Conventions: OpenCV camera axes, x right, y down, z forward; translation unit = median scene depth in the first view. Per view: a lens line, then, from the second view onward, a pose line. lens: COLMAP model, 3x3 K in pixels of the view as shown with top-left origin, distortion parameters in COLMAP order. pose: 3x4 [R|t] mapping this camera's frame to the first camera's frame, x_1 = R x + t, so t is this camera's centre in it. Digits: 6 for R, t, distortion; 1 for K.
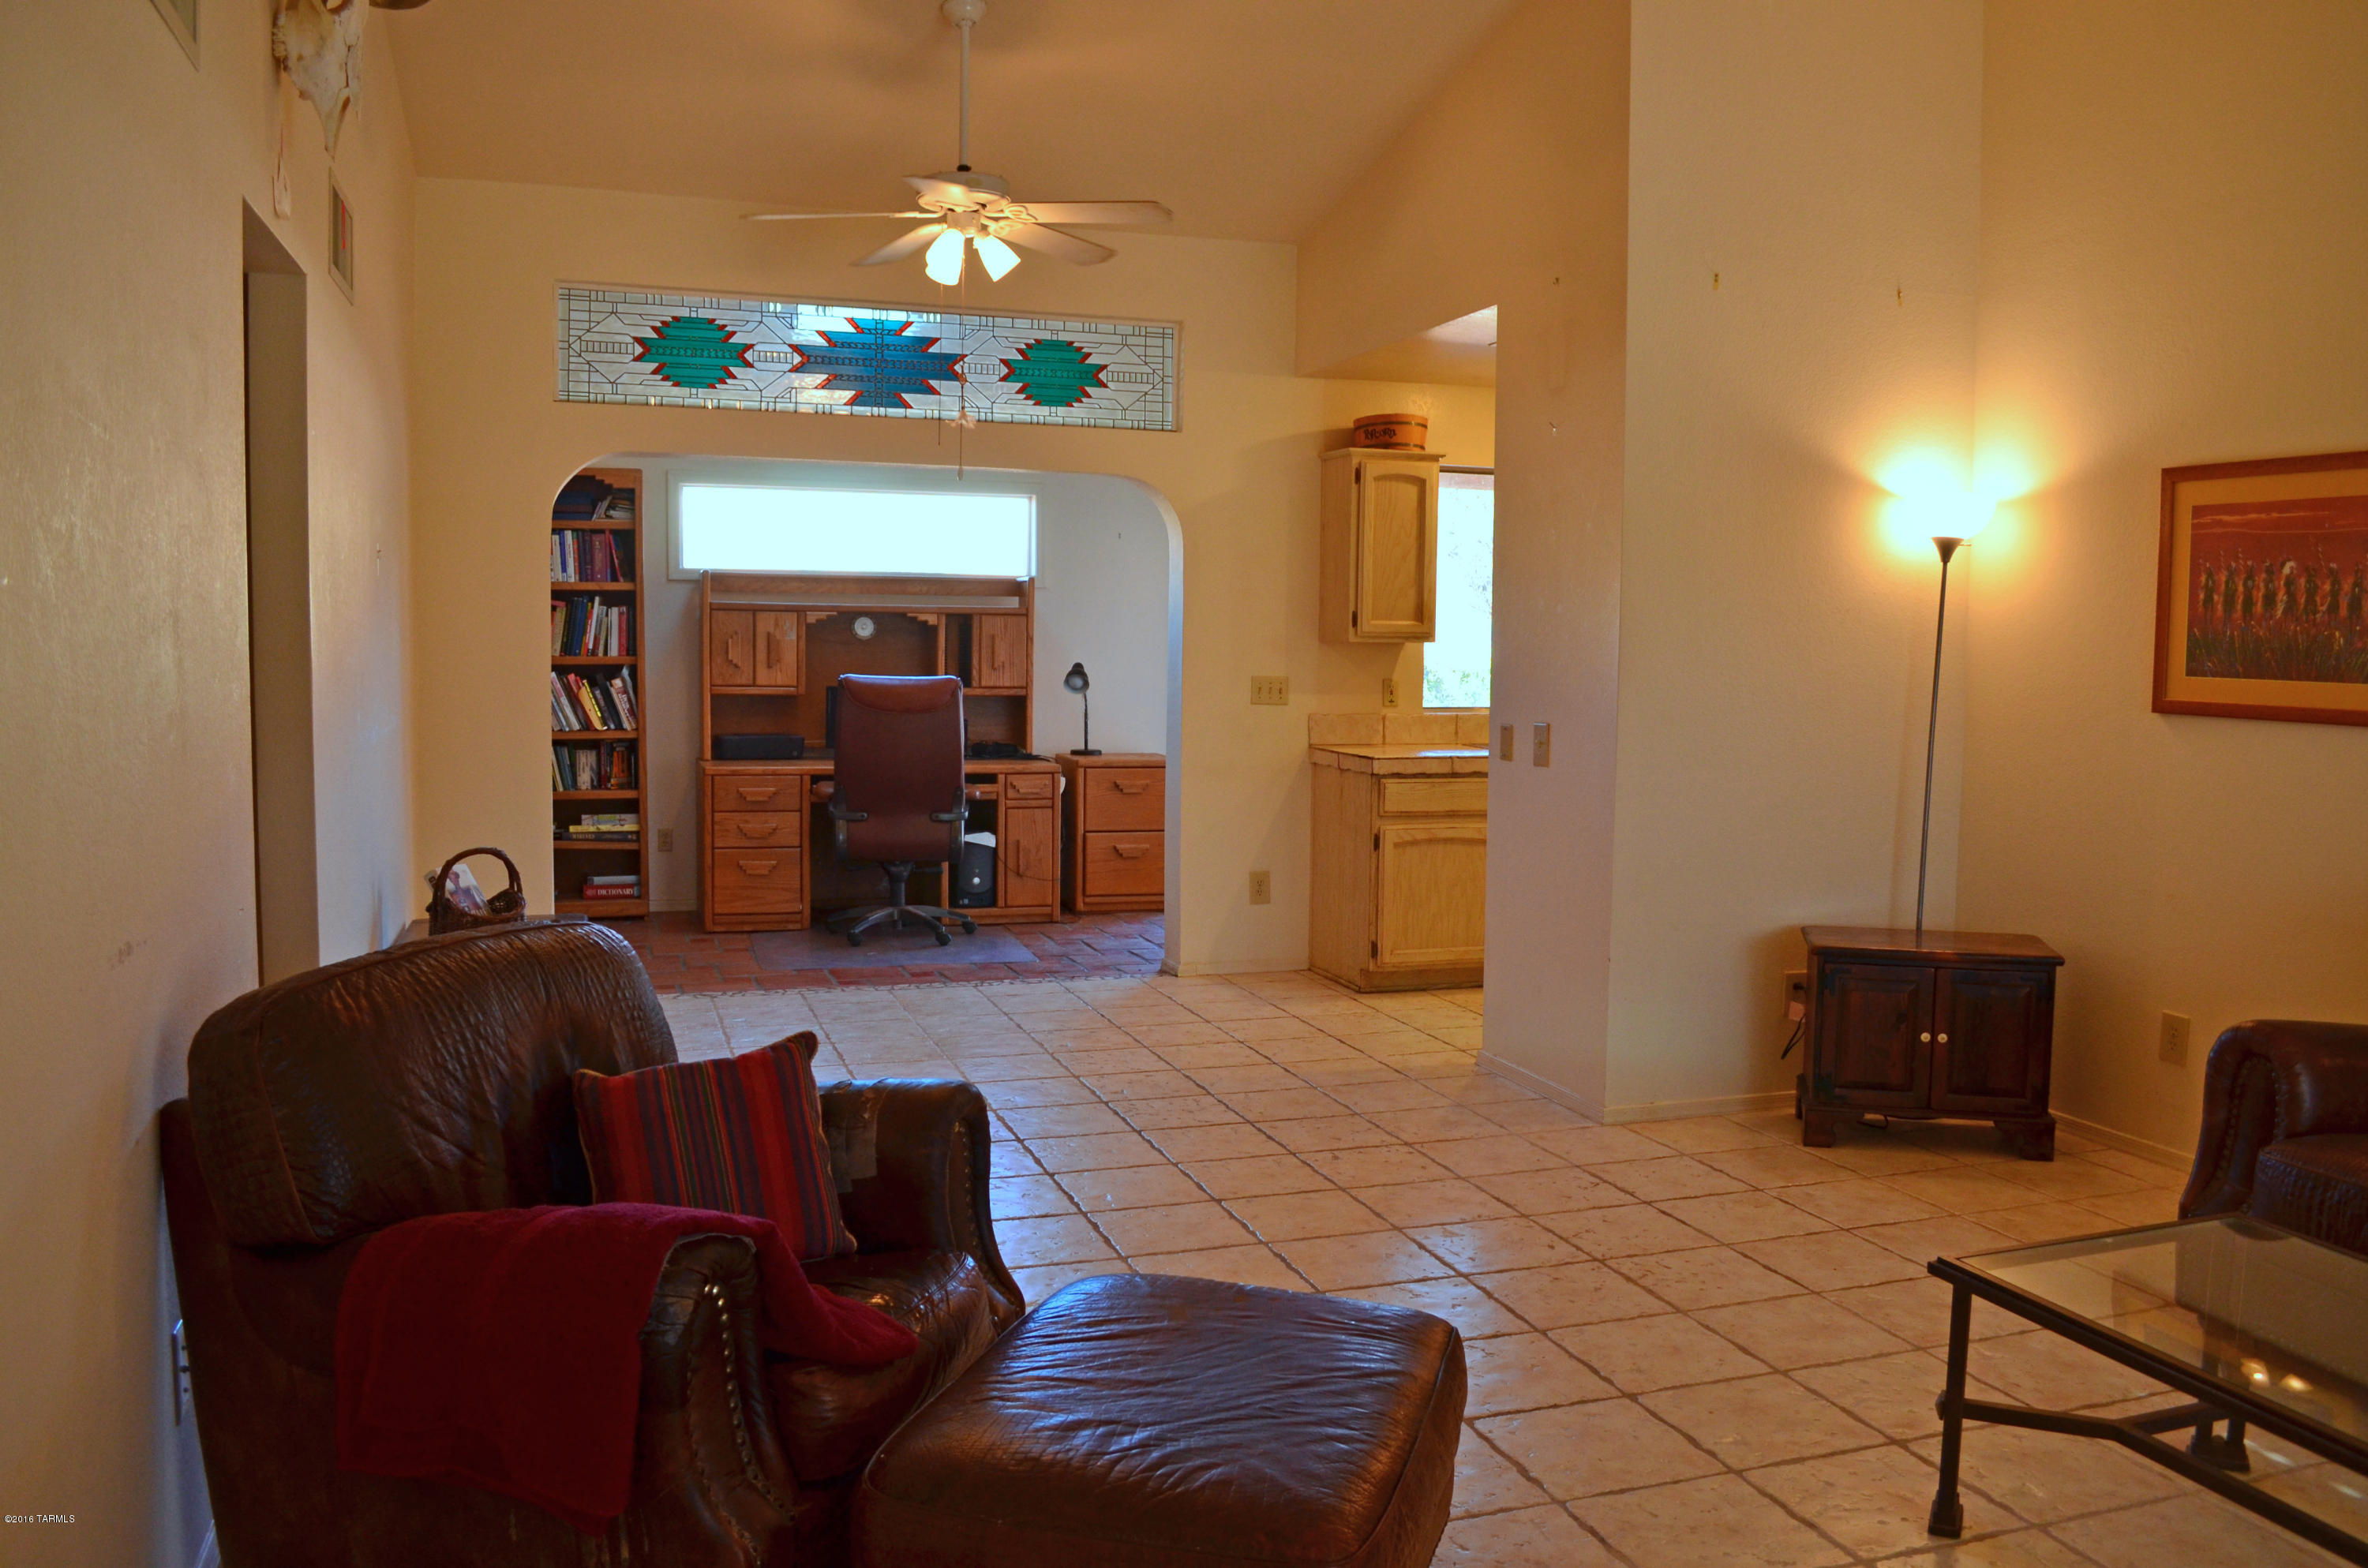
lens RADIAL K [[1847.0, 0, 1183.1], [0, 1847.0, 782.2], [0, 0, 1]] dist [-0.009058, -0.004714]
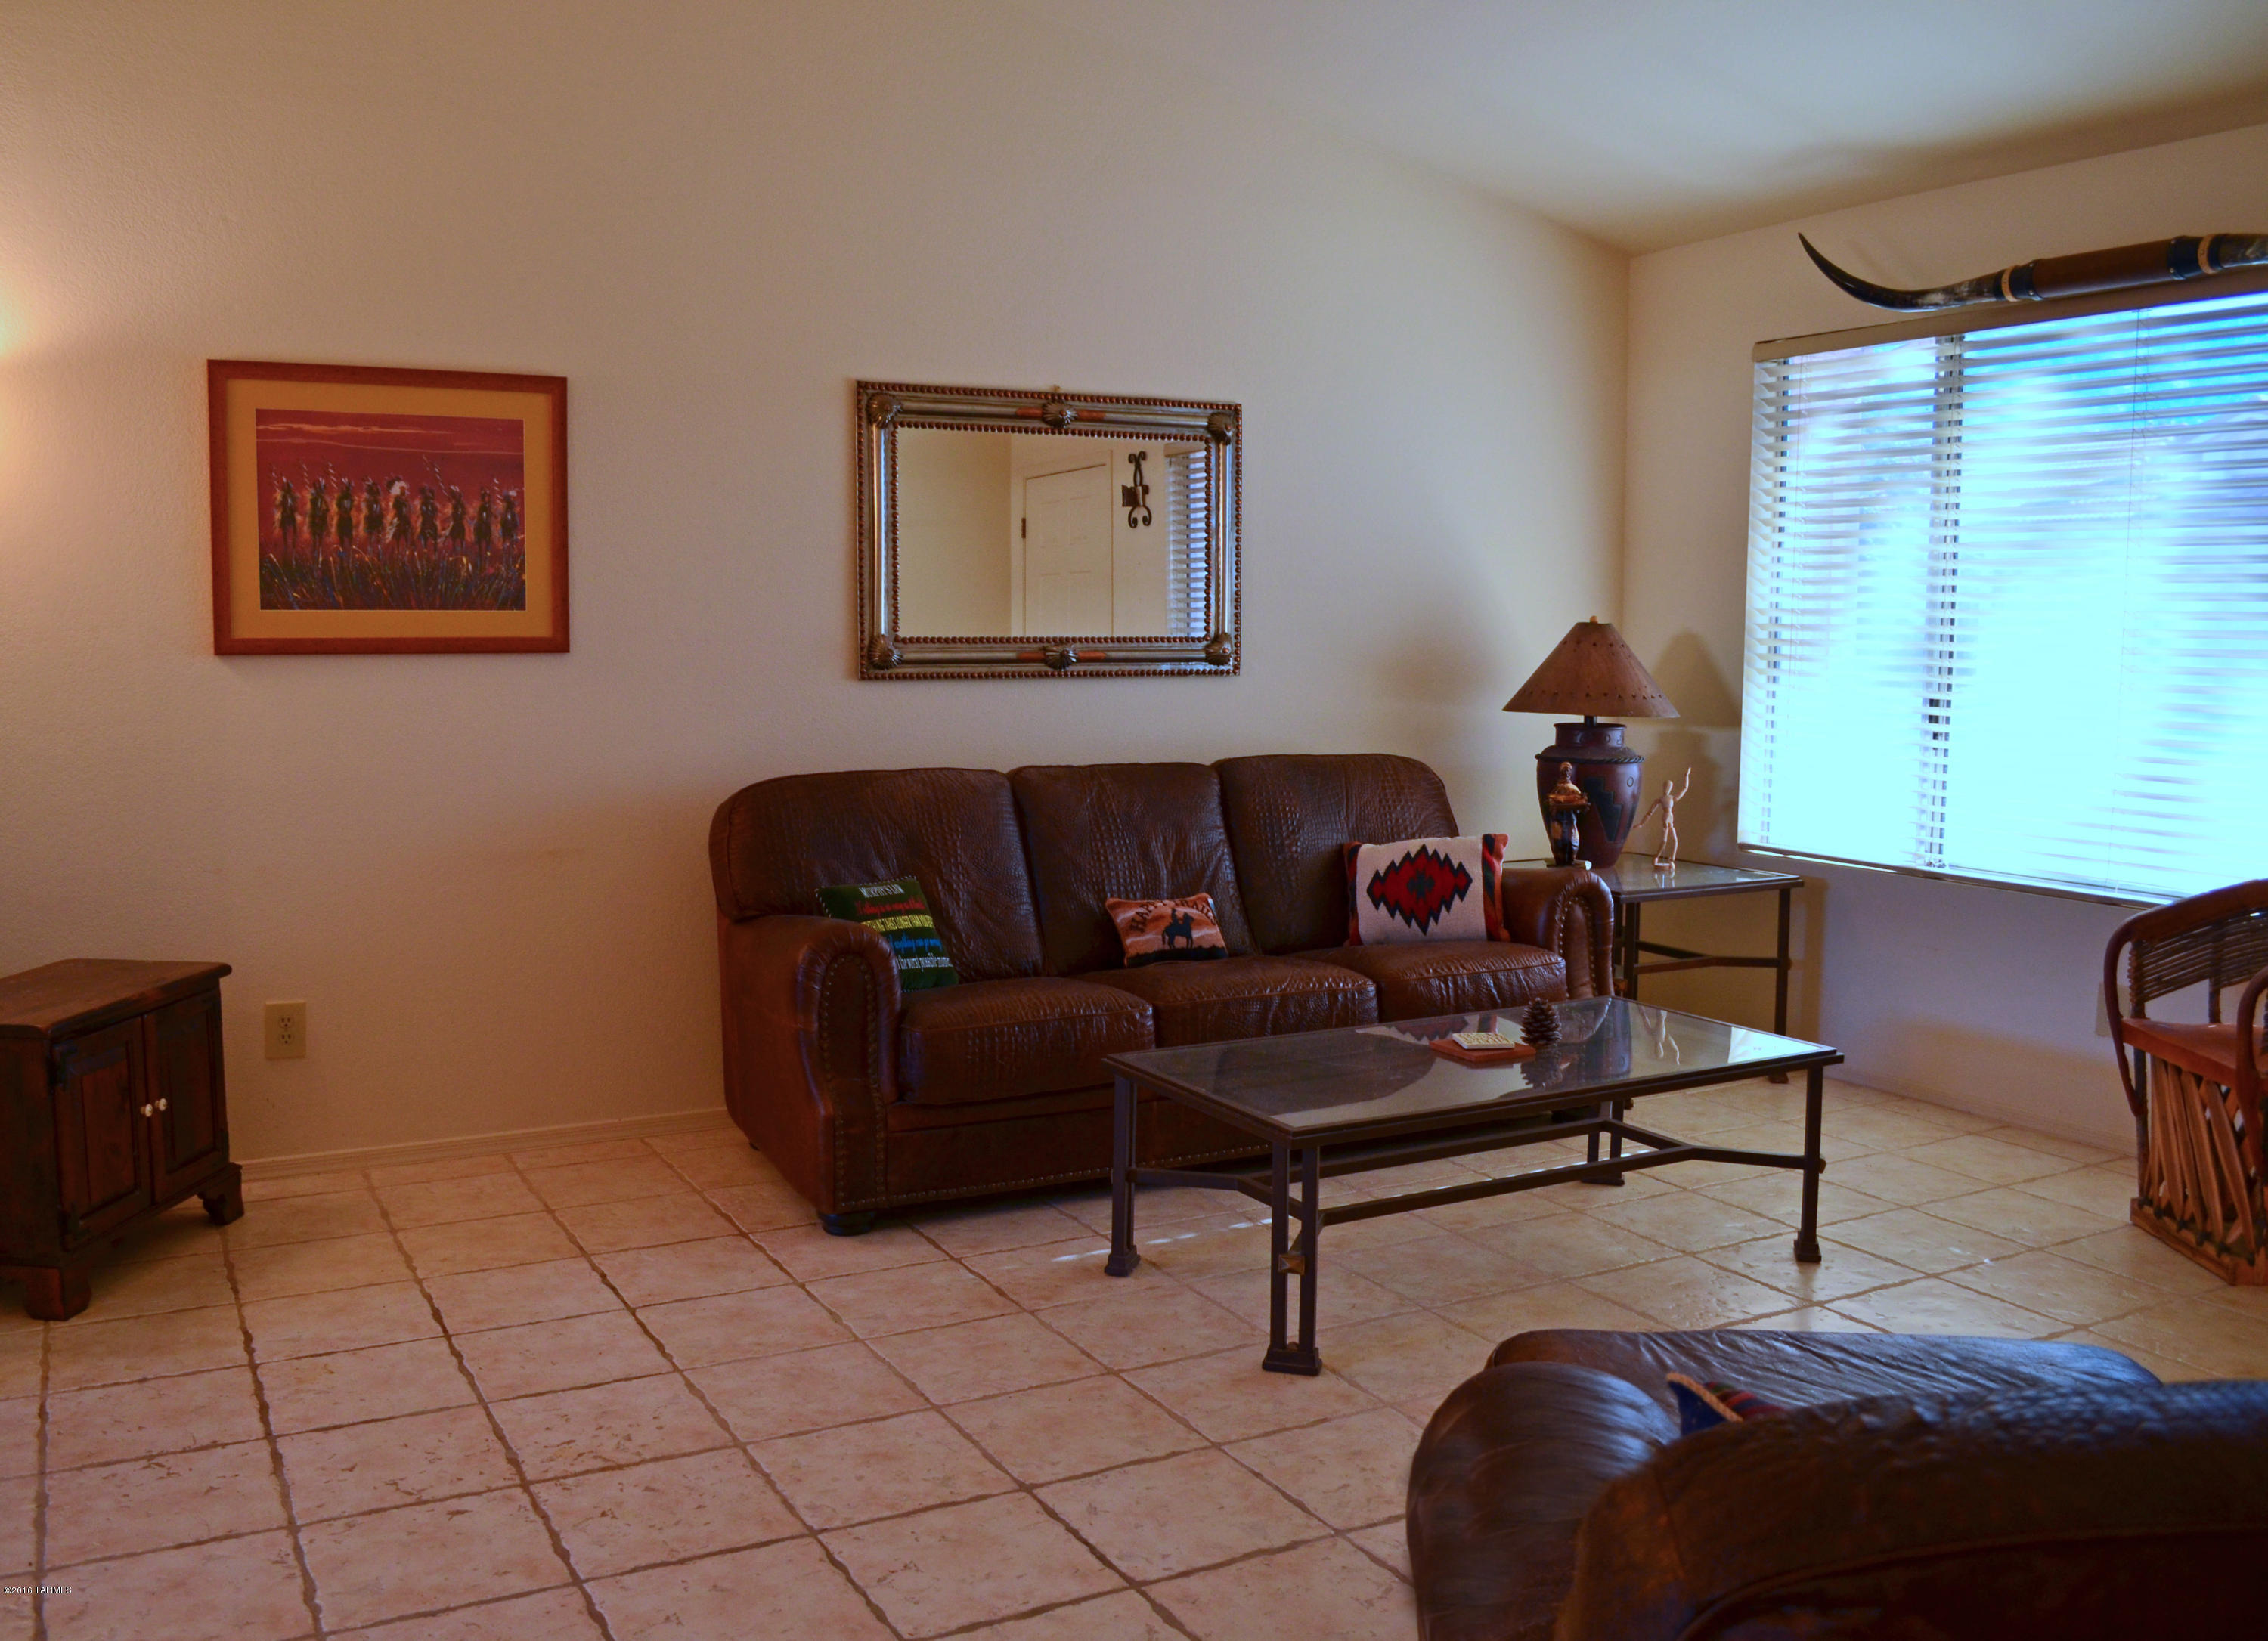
lens RADIAL K [[1946.2, 0, 1135.3], [0, 1946.2, 810.0], [0, 0, 1]] dist [-0.062882, -0.009483]
pose [[-0.142056, -0.116276, 0.983006, -0.419158], [0.078376, 0.988638, 0.128268, -0.050541], [-0.986751, 0.095265, -0.131329, 0.764308]]
